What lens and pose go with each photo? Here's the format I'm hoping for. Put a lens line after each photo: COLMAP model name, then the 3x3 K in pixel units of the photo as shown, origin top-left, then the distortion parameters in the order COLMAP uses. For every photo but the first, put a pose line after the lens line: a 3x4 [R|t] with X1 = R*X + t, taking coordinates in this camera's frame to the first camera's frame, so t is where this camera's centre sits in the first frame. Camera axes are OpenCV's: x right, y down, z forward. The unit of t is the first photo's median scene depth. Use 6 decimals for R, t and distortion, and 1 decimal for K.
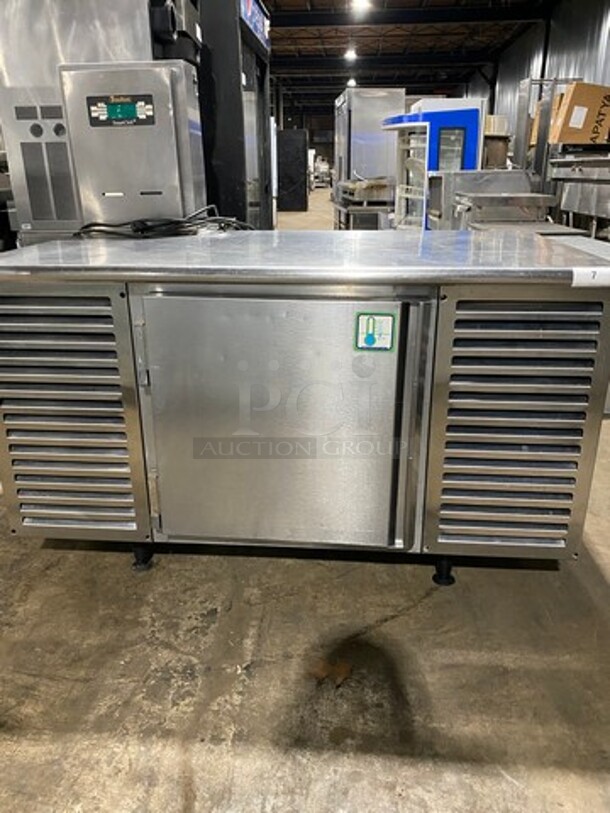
lens RADIAL K [[609.9, 0, 305.0], [0, 609.9, 406.5], [0, 0, 1]] dist [0.005061, -0.005215]
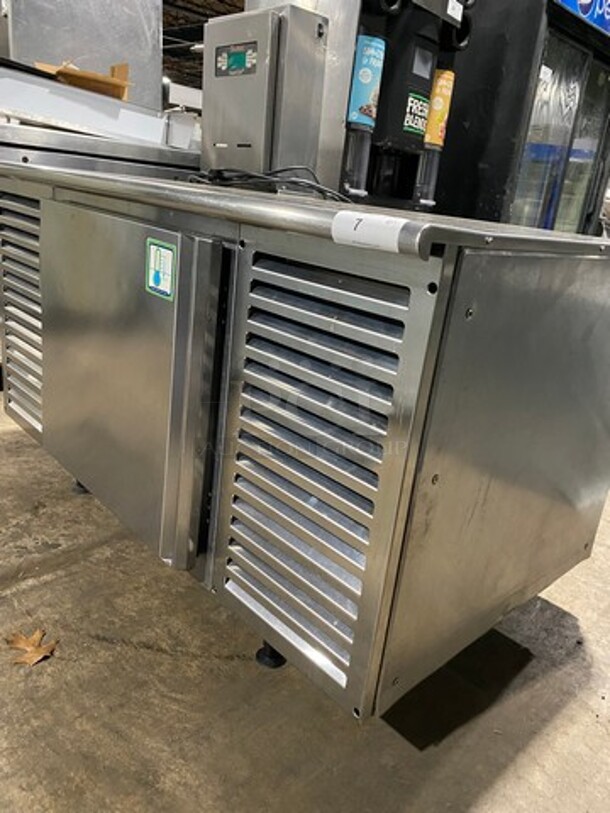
lens RADIAL K [[613.1, 0, 307.8], [0, 613.1, 413.4], [0, 0, 1]] dist [-0.005617, -0.003431]
pose [[0.746426, 0.310706, -0.588481, 0.555755], [-0.346852, 0.936340, 0.054423, -0.040971], [0.567928, 0.163492, 0.806677, 0.360691]]
